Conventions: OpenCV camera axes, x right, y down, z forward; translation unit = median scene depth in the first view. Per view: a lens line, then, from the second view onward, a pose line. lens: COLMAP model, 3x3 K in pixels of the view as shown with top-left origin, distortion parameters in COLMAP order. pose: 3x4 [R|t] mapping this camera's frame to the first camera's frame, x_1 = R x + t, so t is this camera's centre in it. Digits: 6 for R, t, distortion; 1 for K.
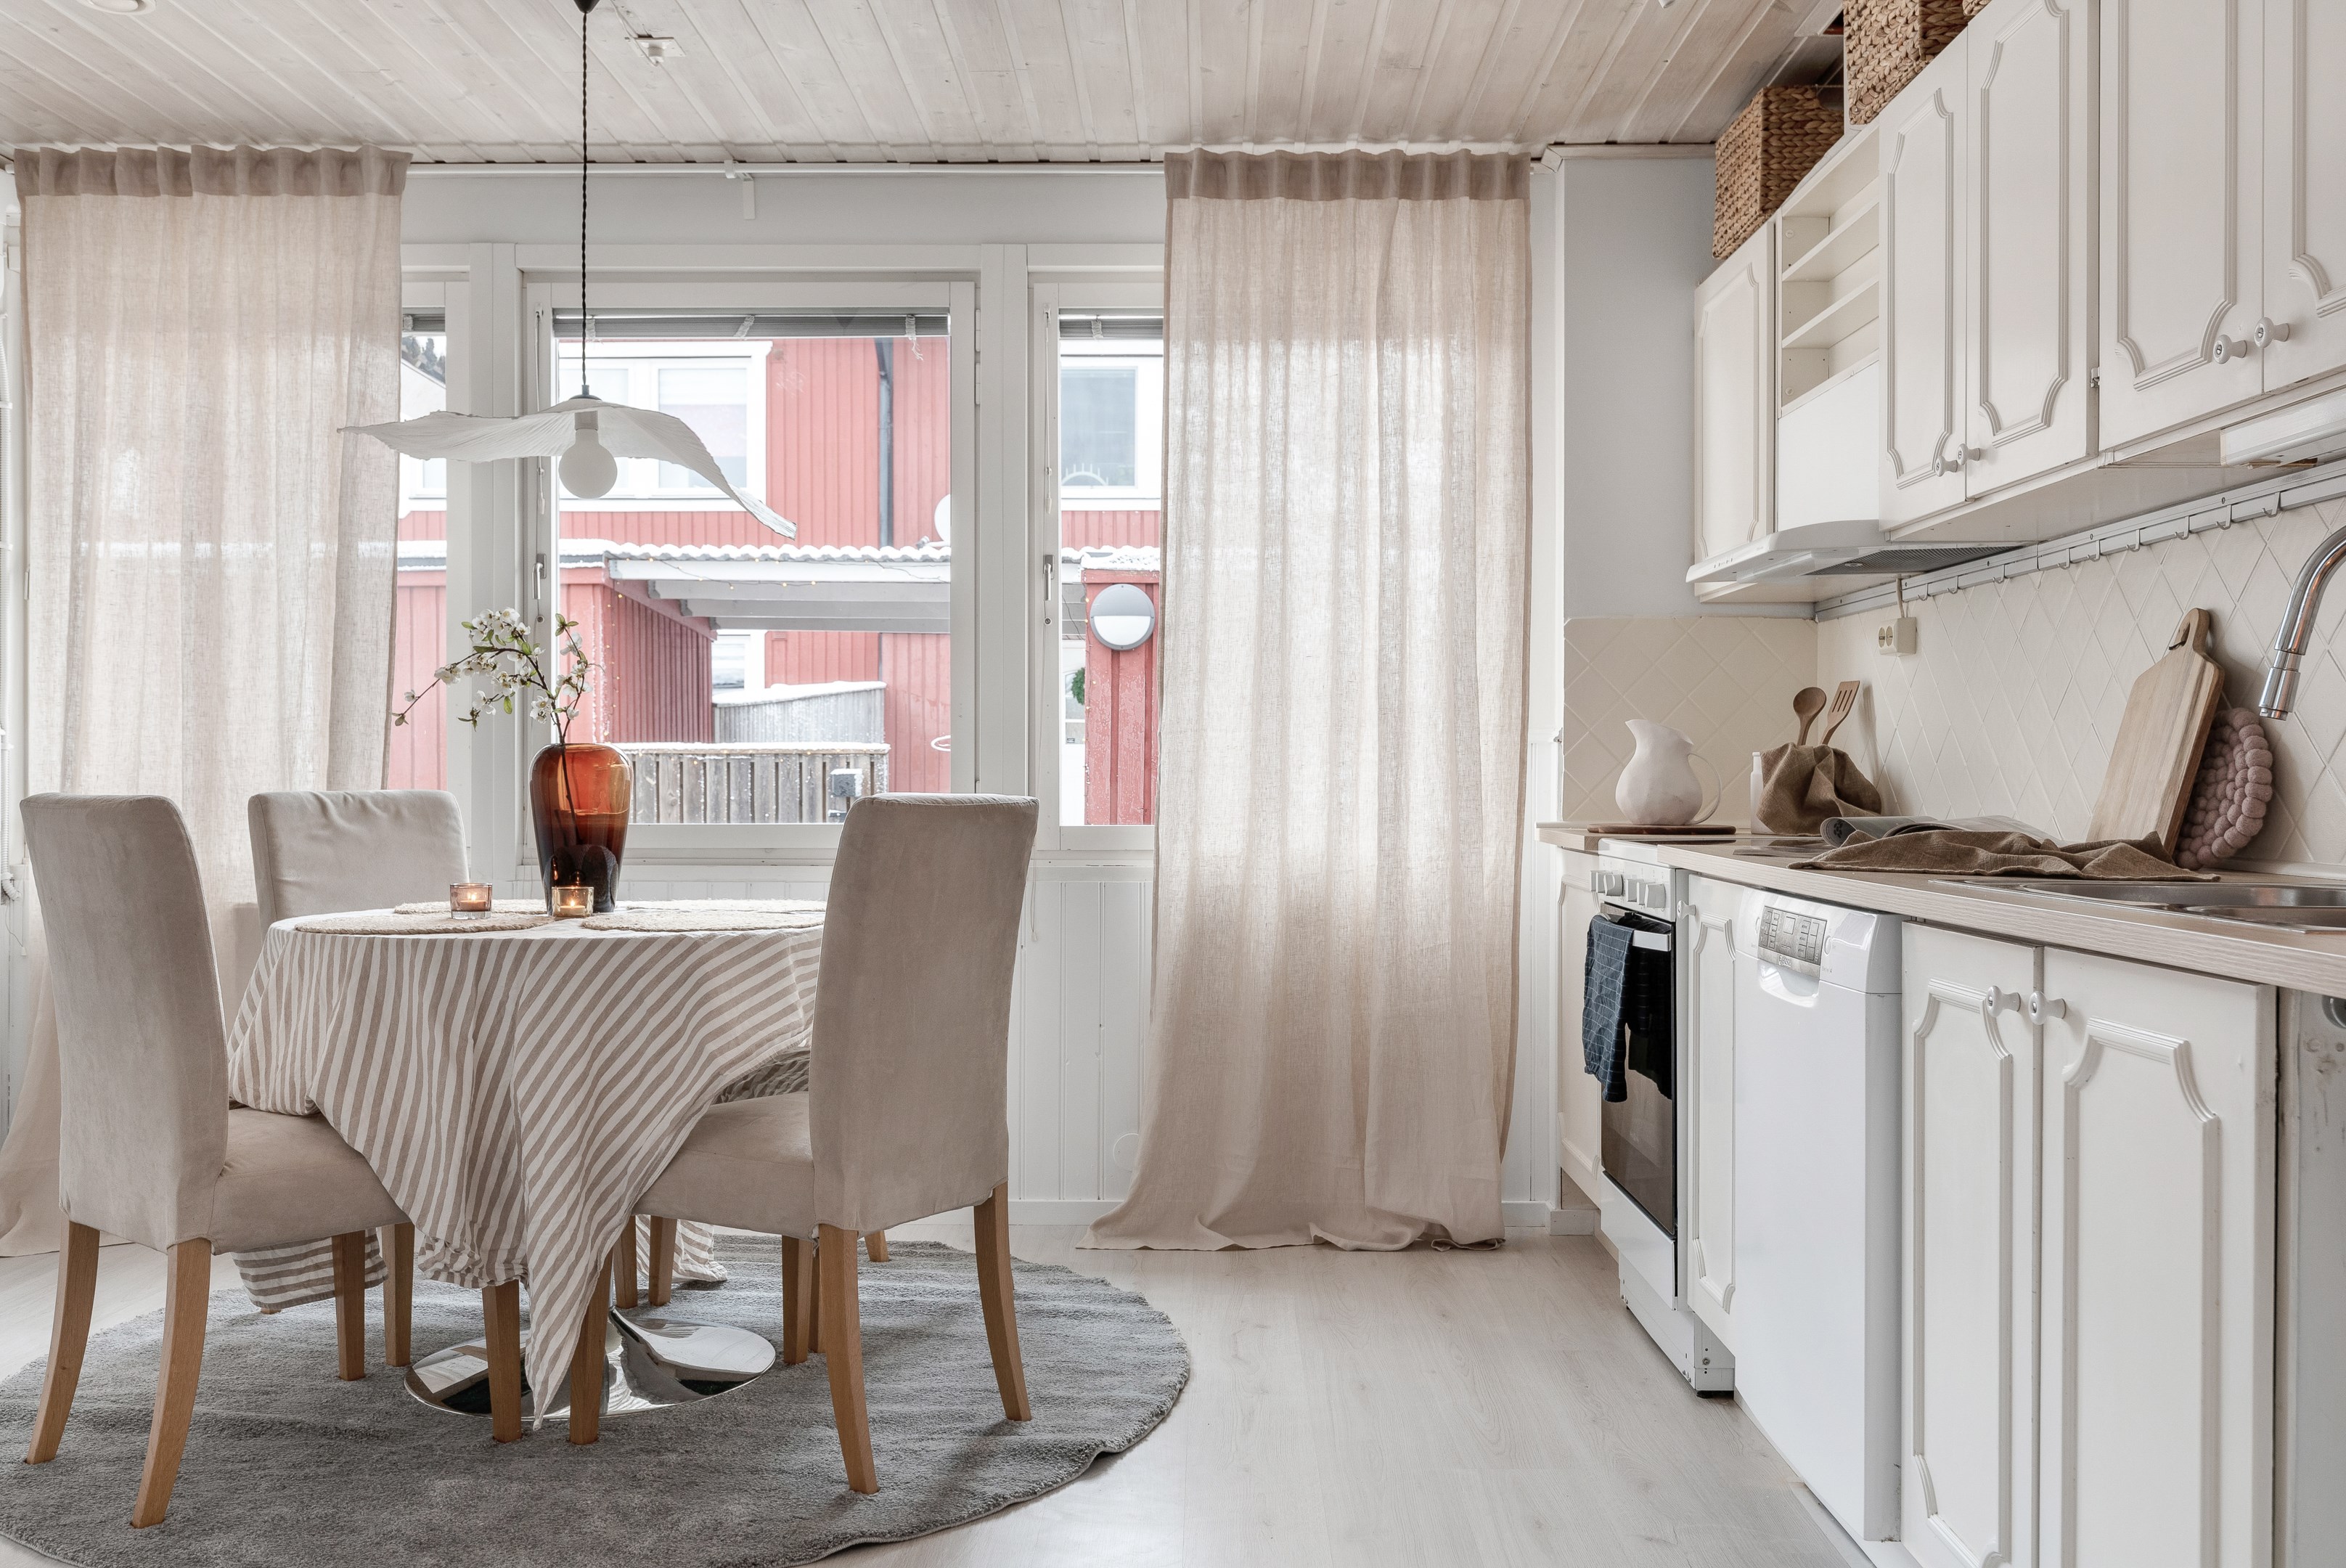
lens RADIAL K [[1986.5, 0, 1168.5], [0, 1986.5, 768.2], [0, 0, 1]] dist [-0.004996, 0.014167]
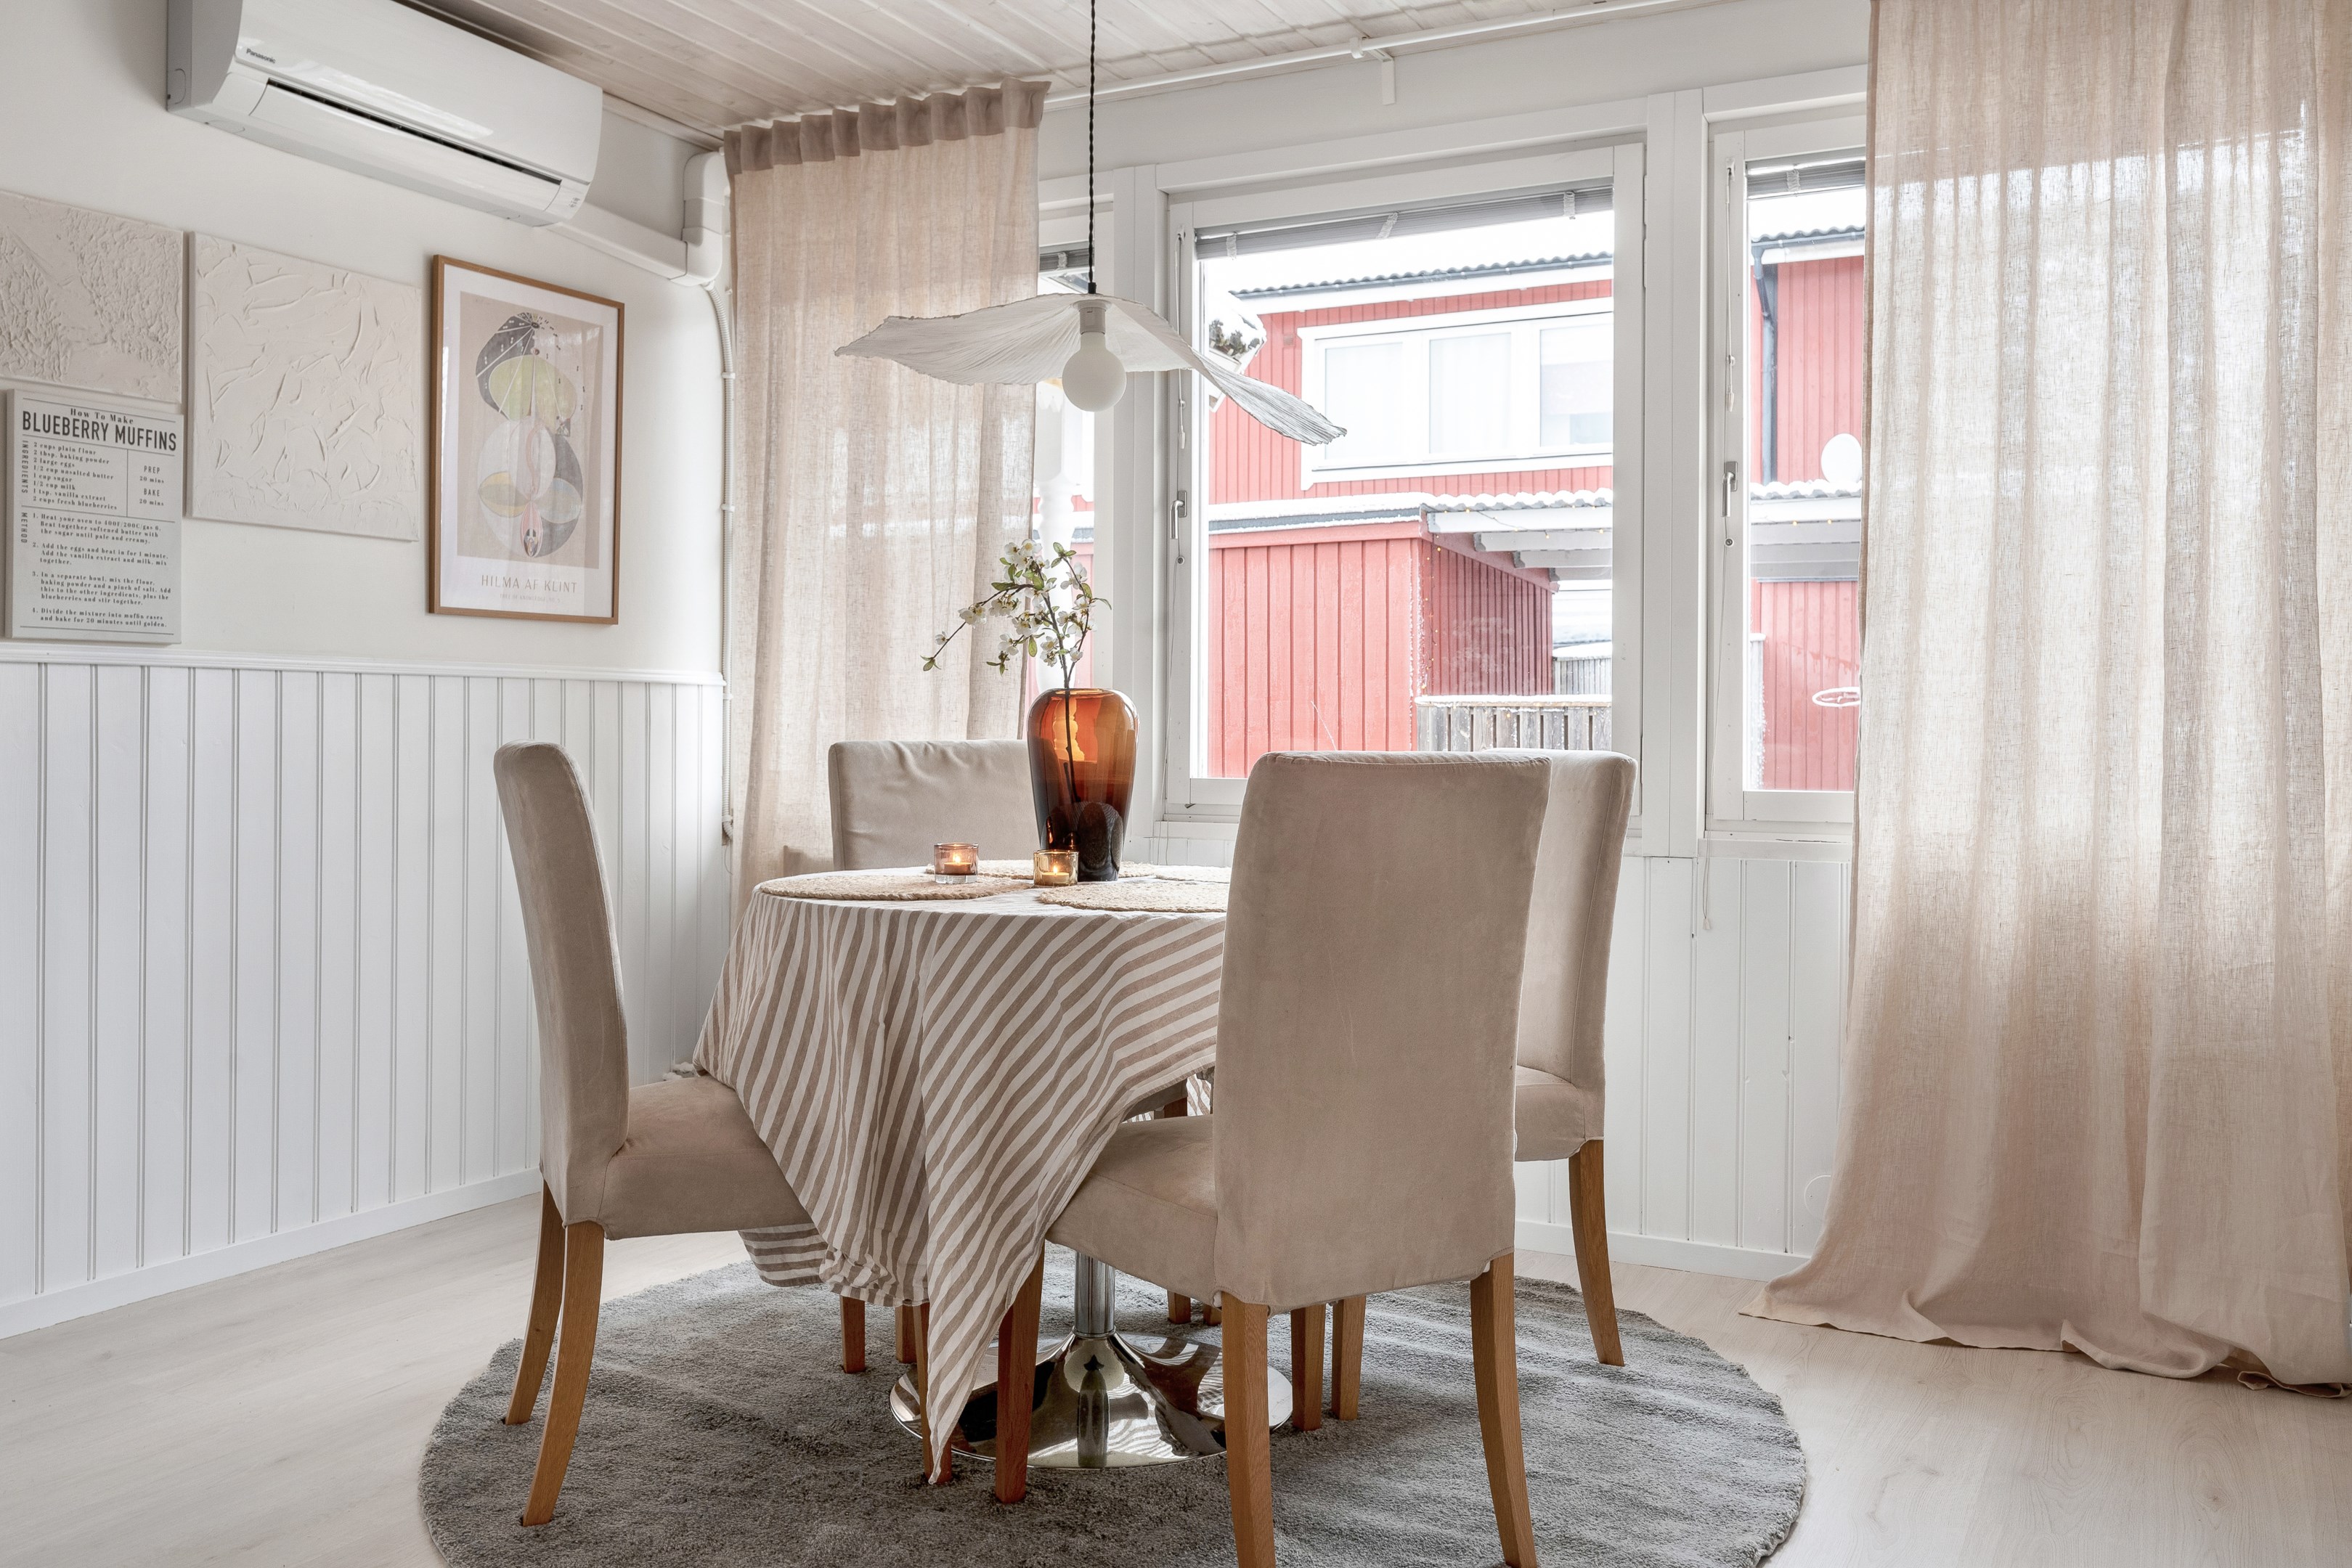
lens RADIAL K [[1915.7, 0, 1200.7], [0, 1915.7, 720.4], [0, 0, 1]] dist [-0.011367, 0.017229]
pose [[0.896515, 0.003518, -0.443000, 0.100072], [-0.004404, 0.999990, -0.000972, 0.001833], [0.442992, 0.002822, 0.896521, 0.202199]]
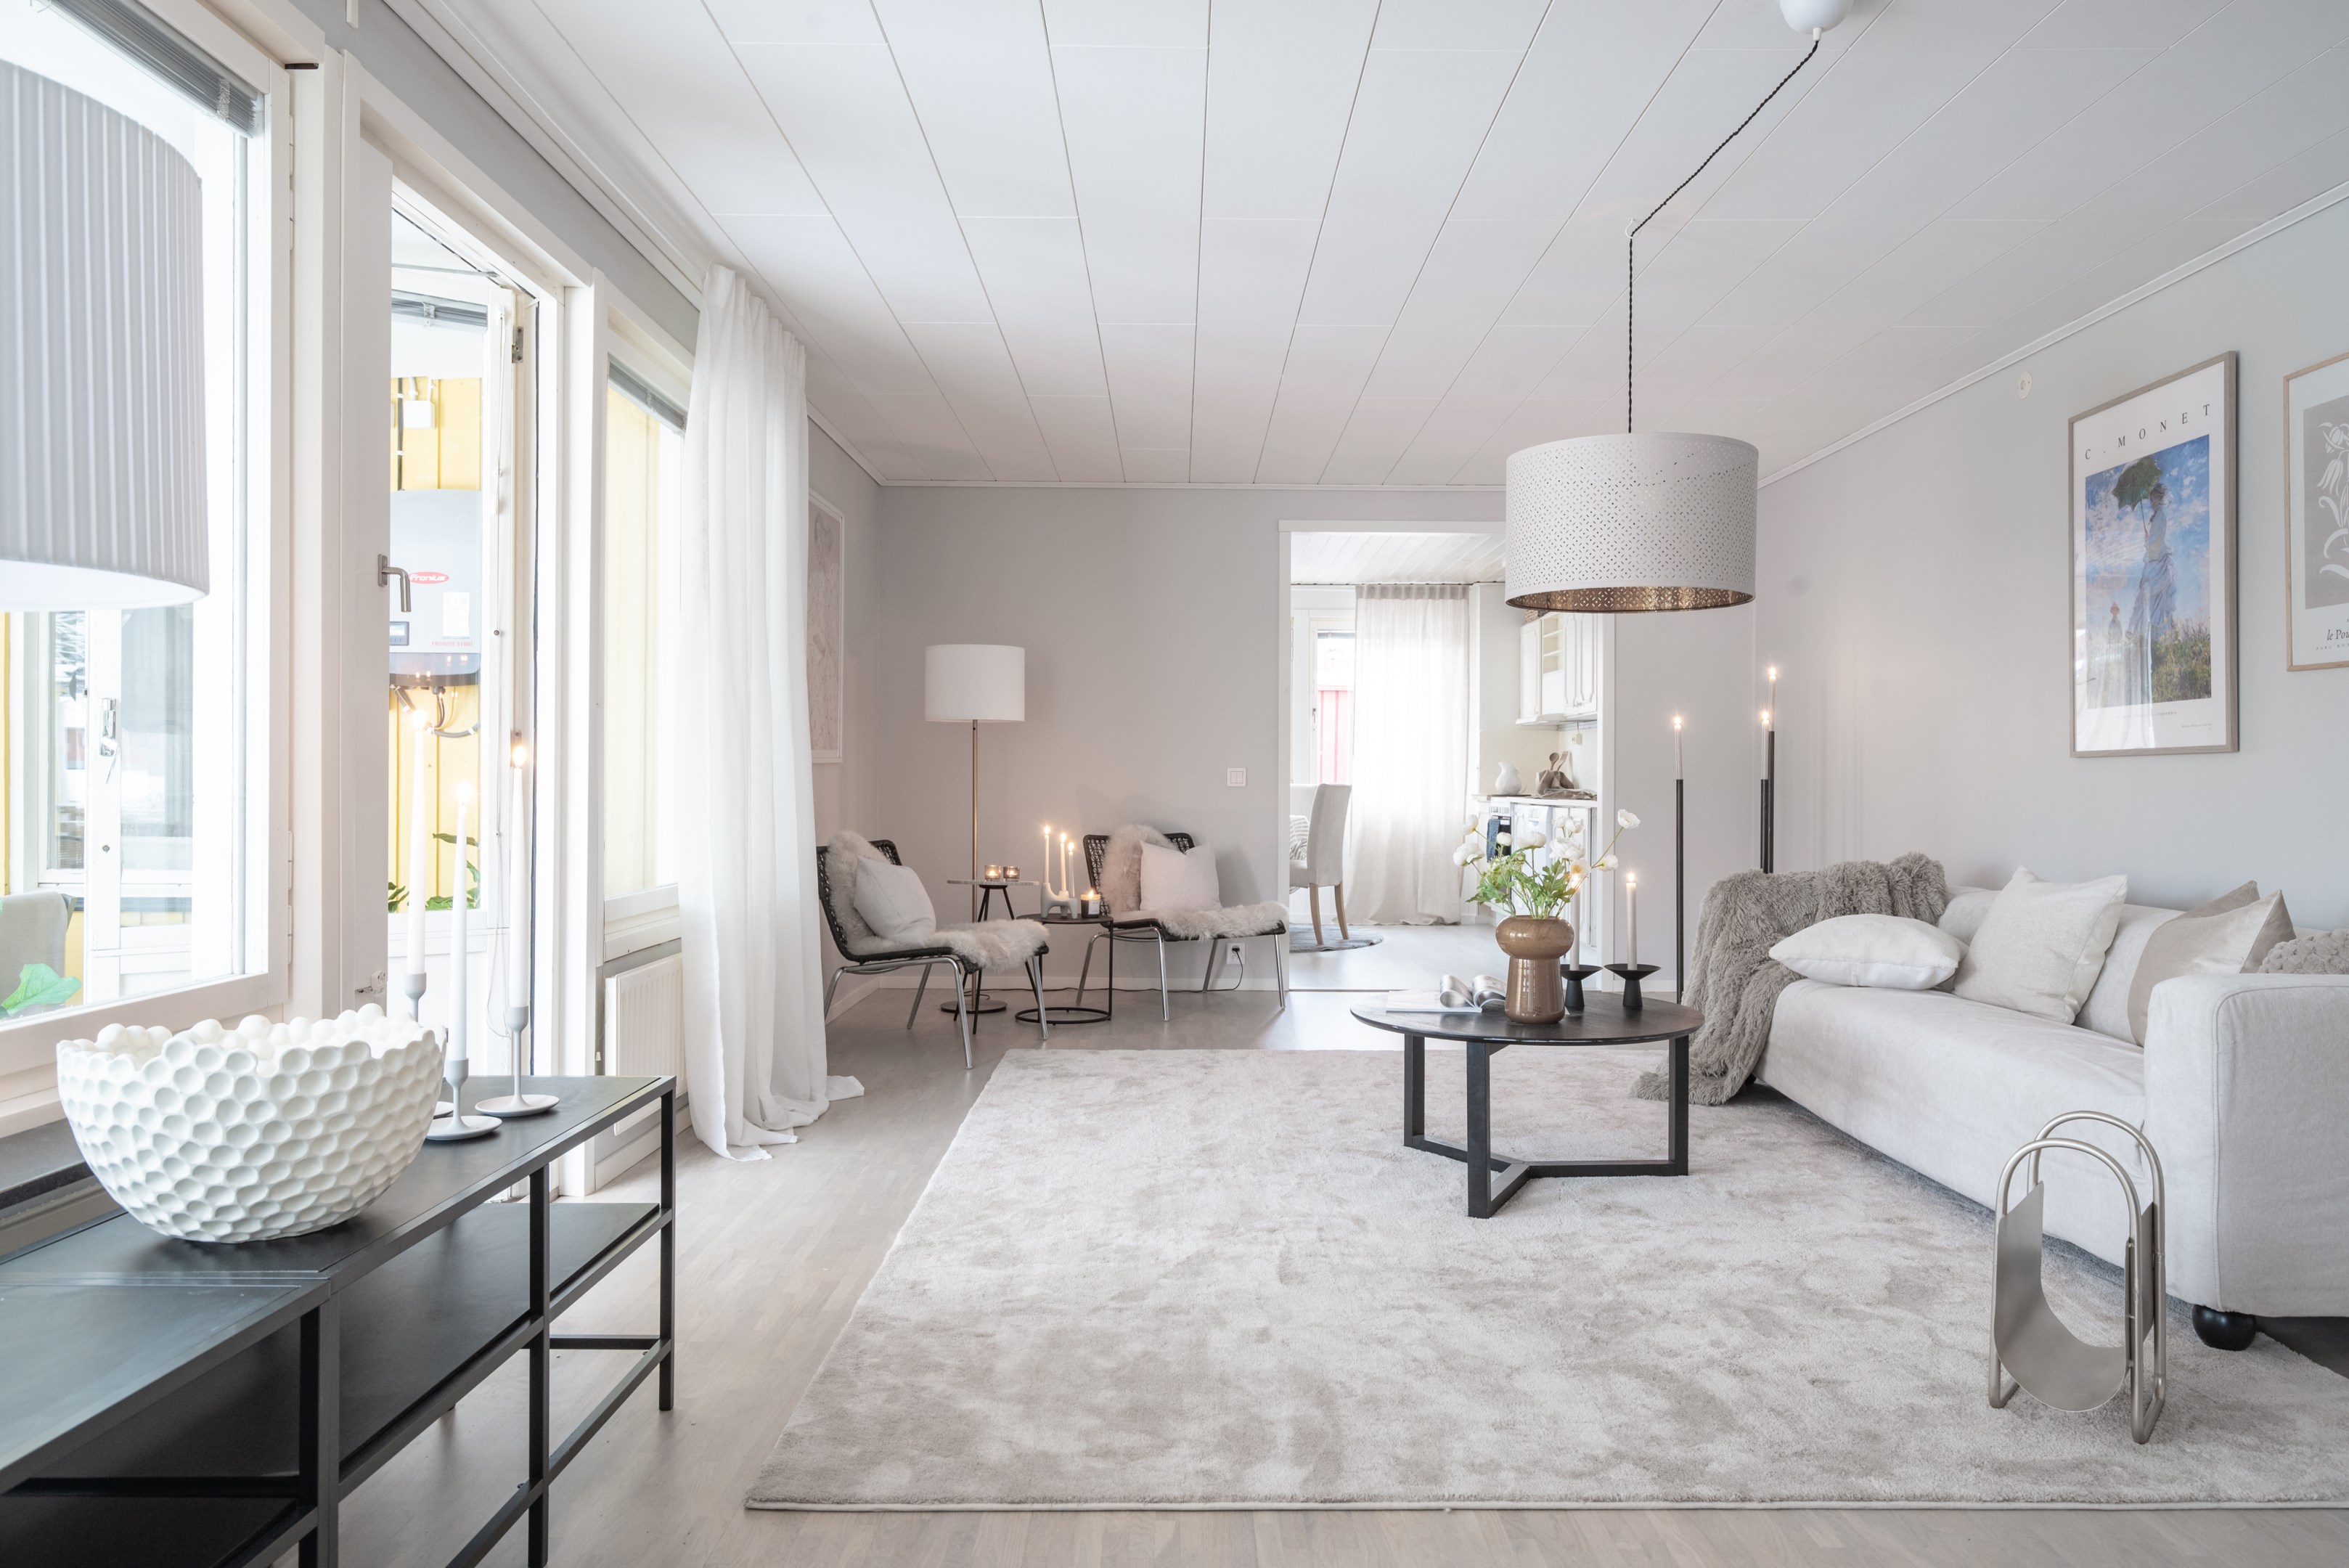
lens RADIAL K [[1577.1, 0, 1178.1], [0, 1577.1, 791.9], [0, 0, 1]] dist [-0.000170, -0.001792]
pose [[0.999640, 0.000883, 0.026806, -0.358055], [-0.001138, 0.999954, 0.009506, 0.000707], [-0.026797, -0.009533, 0.999595, -1.543369]]
